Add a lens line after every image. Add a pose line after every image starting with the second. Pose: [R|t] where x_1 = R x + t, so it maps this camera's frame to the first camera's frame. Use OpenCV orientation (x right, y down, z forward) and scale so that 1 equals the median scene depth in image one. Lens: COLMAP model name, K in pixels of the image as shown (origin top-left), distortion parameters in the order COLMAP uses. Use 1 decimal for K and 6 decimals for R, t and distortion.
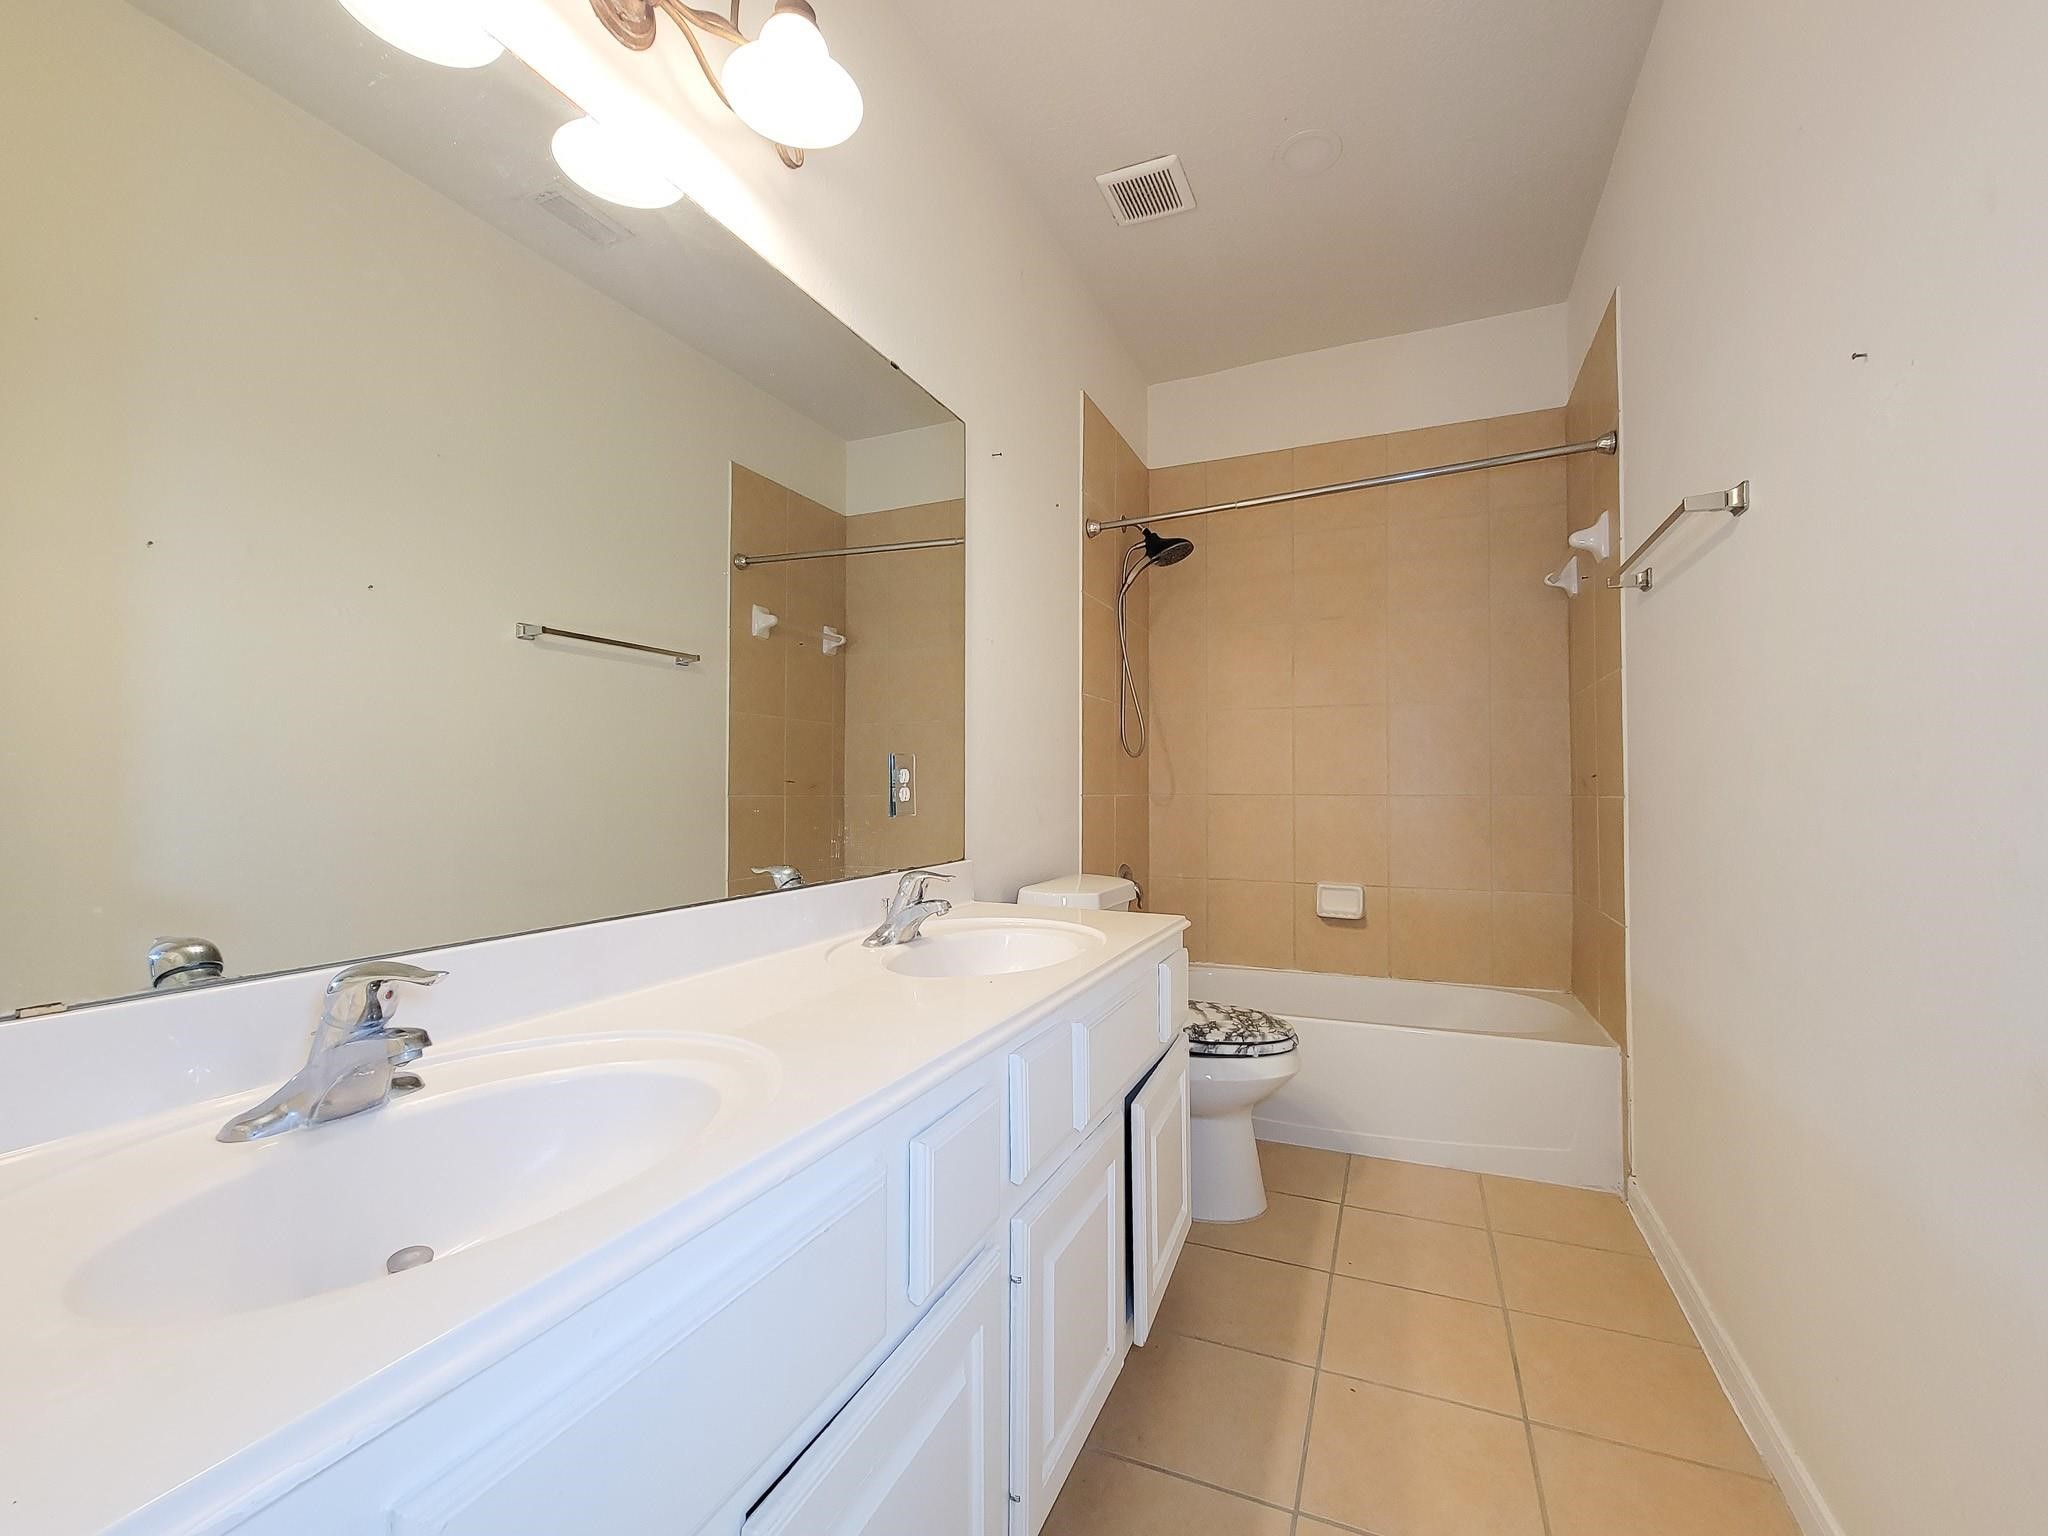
lens RADIAL K [[839.6, 0, 1025.3], [0, 839.6, 768.4], [0, 0, 1]] dist [0.001604, -0.002748]
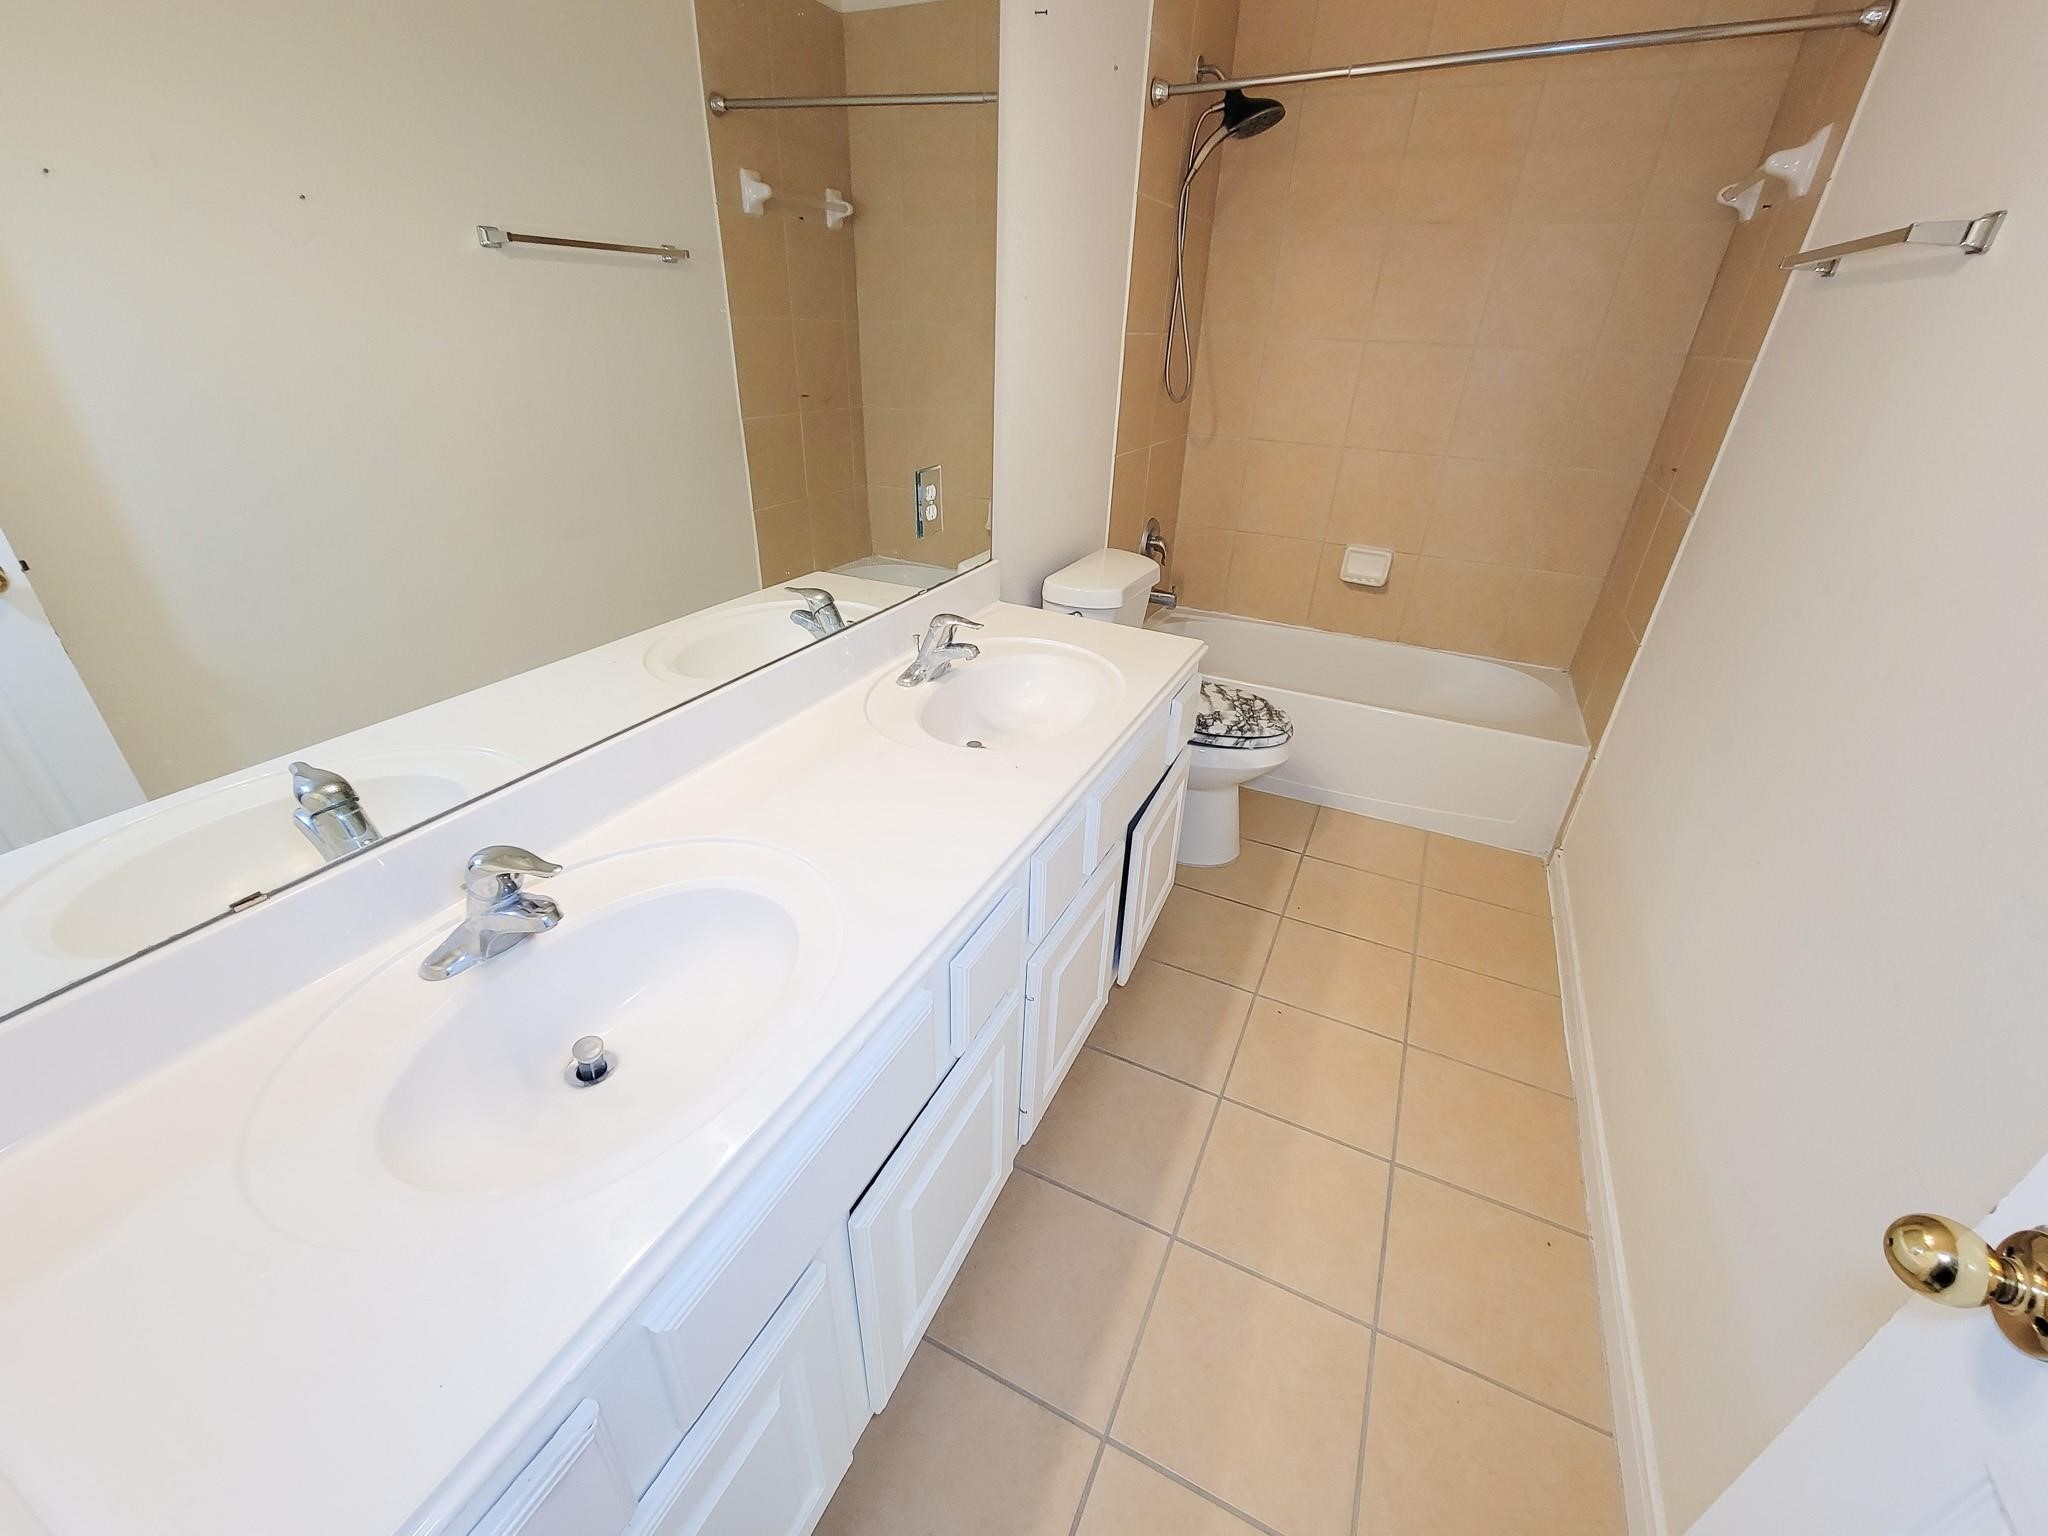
lens RADIAL K [[839.6, 0, 1010.0], [0, 839.6, 701.6], [0, 0, 1]] dist [0.001604, -0.002748]
pose [[0.998524, 0.046119, -0.028684, -0.013267], [-0.026271, 0.872386, 0.488111, -0.223283], [0.047534, -0.486637, 0.872310, 0.043463]]
